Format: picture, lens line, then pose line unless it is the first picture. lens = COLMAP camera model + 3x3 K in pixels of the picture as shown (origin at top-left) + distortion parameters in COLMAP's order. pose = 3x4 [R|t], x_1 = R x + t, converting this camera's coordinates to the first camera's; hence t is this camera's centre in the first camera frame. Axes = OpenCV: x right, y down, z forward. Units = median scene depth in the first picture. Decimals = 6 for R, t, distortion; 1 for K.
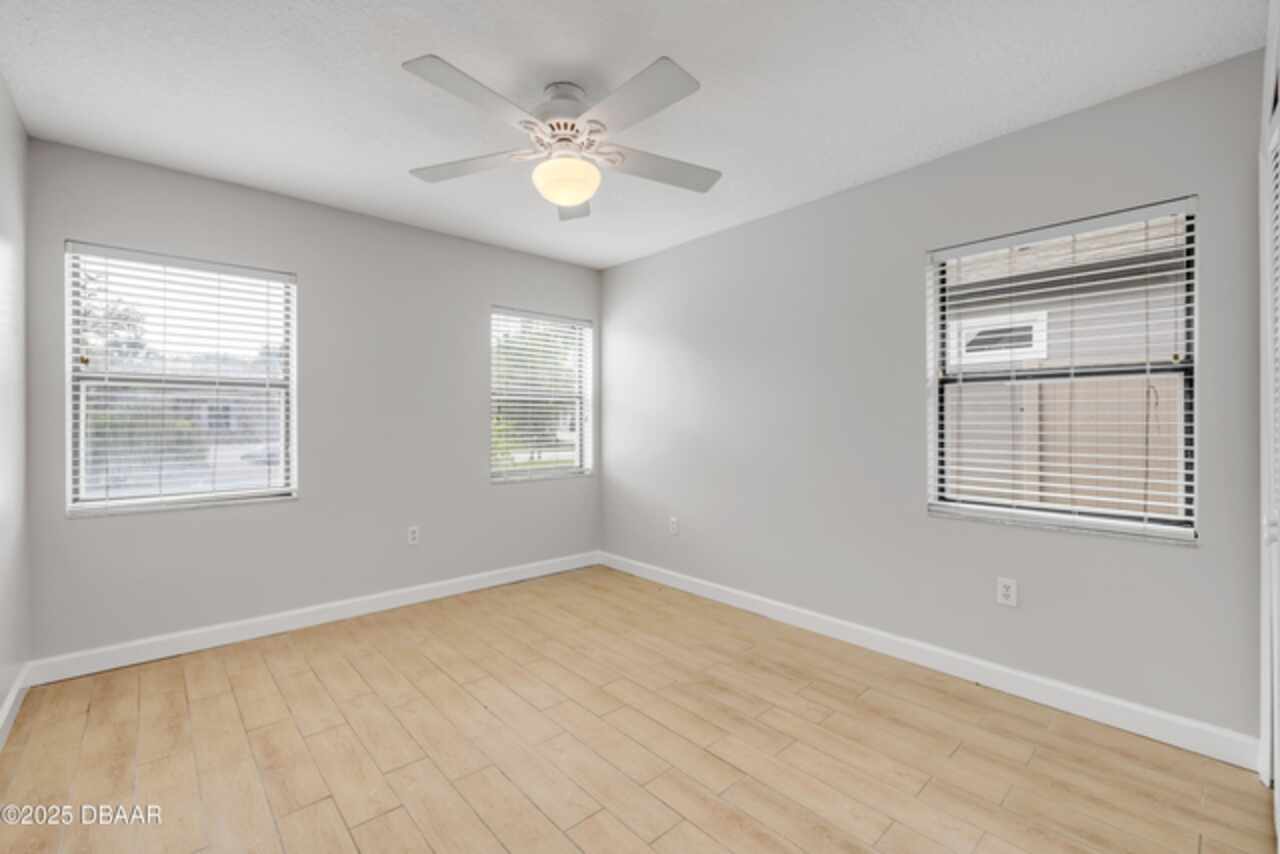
lens RADIAL K [[535.3, 0, 642.7], [0, 535.3, 419.3], [0, 0, 1]] dist [0.003086, 0.000398]
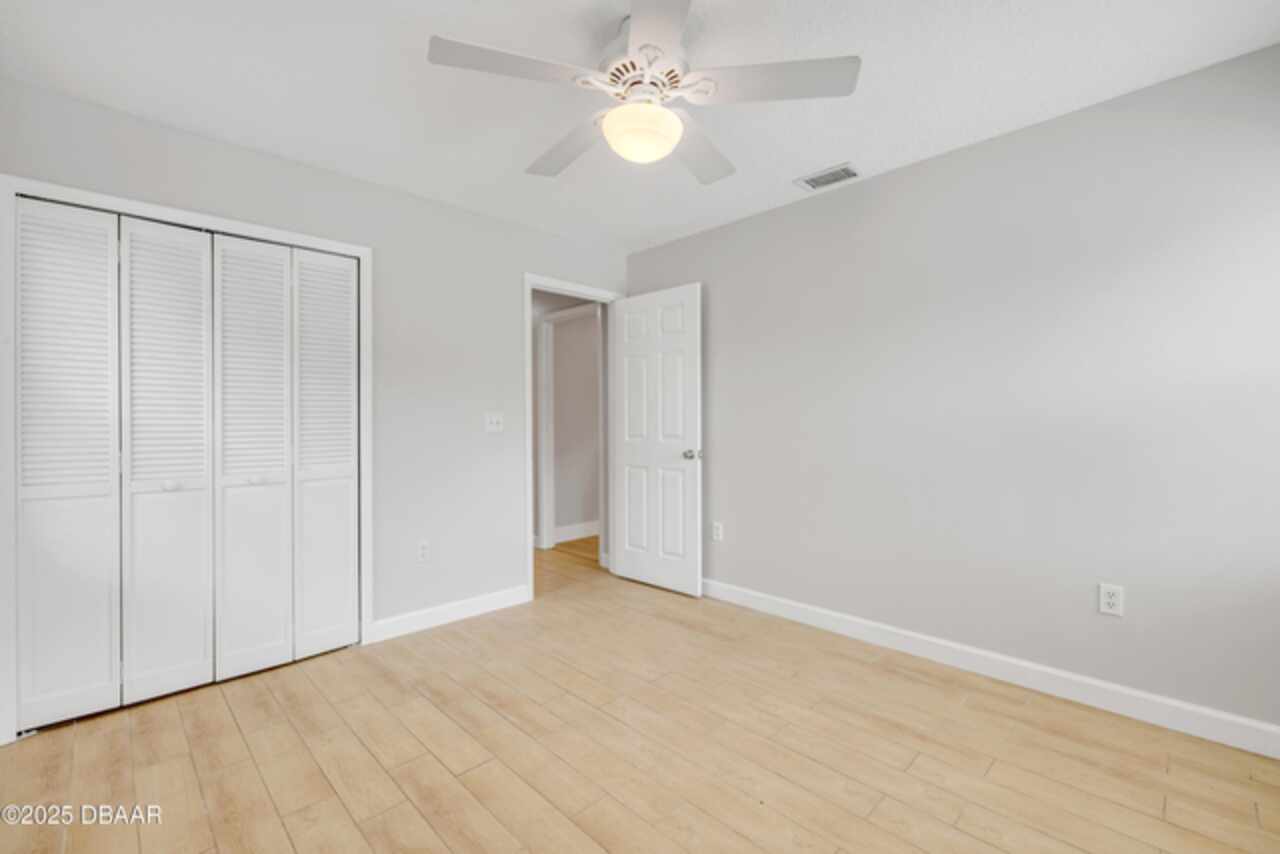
lens RADIAL K [[535.3, 0, 640.5], [0, 535.3, 425.2], [0, 0, 1]] dist [0.003086, 0.000398]
pose [[-0.999388, 0.005113, -0.034614, -0.104899], [0.005198, 0.999984, -0.002359, 0.017923], [0.034601, -0.002537, -0.999398, 1.788743]]
